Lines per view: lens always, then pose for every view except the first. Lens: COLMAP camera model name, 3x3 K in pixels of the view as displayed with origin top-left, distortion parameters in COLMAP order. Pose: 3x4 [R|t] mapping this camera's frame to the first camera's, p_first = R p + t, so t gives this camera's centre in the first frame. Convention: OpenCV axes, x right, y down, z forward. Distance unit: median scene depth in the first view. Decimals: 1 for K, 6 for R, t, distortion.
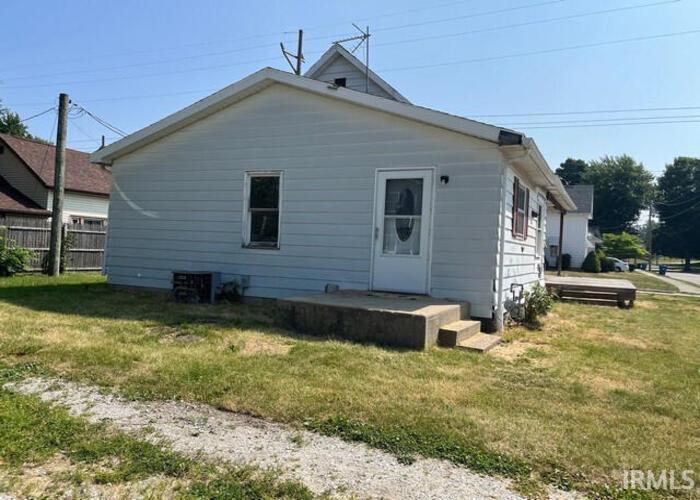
lens RADIAL K [[526.2, 0, 352.0], [0, 526.2, 249.4], [0, 0, 1]] dist [0.033143, -0.069344]
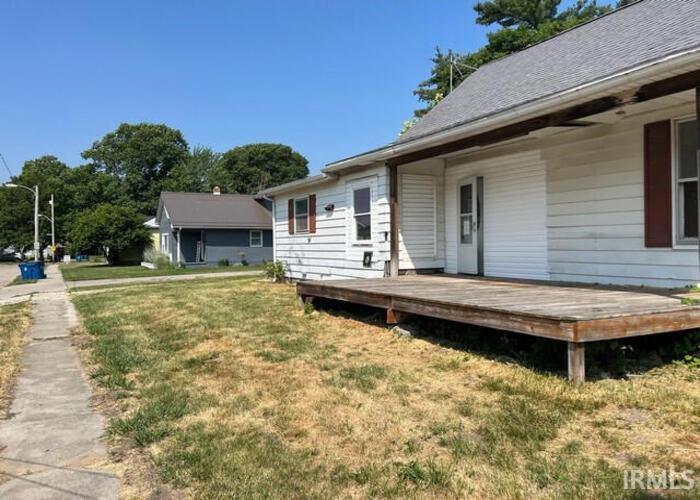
lens RADIAL K [[526.2, 0, 349.5], [0, 526.2, 249.4], [0, 0, 1]] dist [0.033143, -0.069344]
pose [[-0.570870, -0.031620, -0.820431, 1.414192], [-0.015243, 0.999494, -0.027915, 0.062566], [0.820899, -0.003430, -0.571063, 1.896391]]
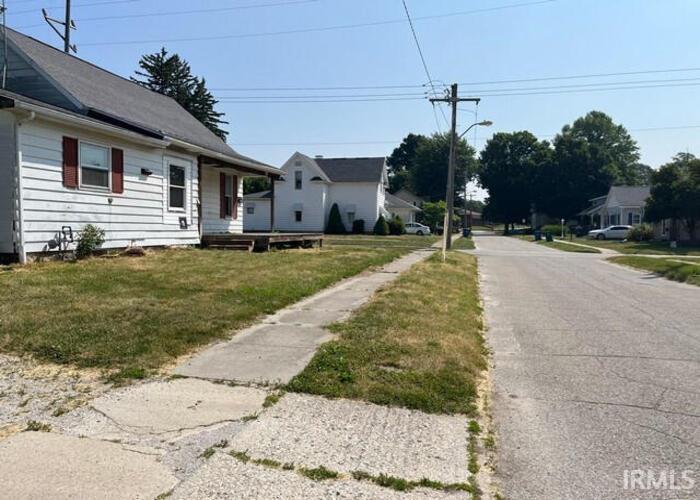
lens RADIAL K [[526.2, 0, 355.2], [0, 526.2, 253.3], [0, 0, 1]] dist [0.033143, -0.069344]
pose [[0.973331, -0.044313, 0.225084, 0.584984], [0.032588, 0.997924, 0.055545, 0.069714], [-0.227078, -0.046729, 0.972755, -0.272874]]
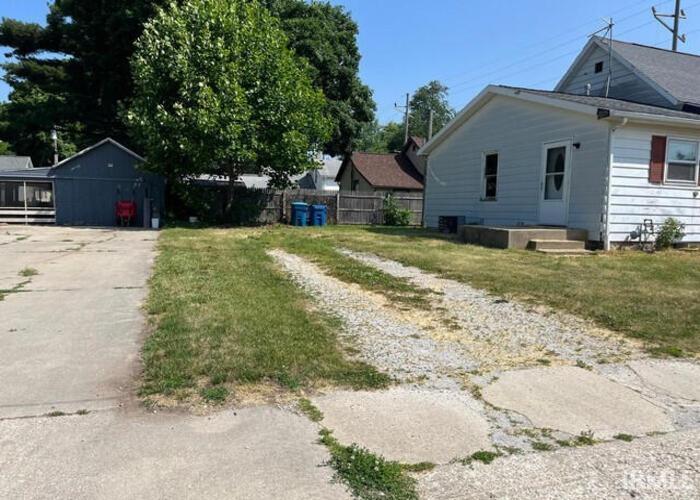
lens RADIAL K [[526.2, 0, 348.9], [0, 526.2, 255.6], [0, 0, 1]] dist [0.033143, -0.069344]
pose [[0.688148, 0.038404, -0.724553, 0.647644], [0.003136, 0.998431, 0.055899, 0.068446], [0.725563, -0.040739, 0.686948, -0.368992]]
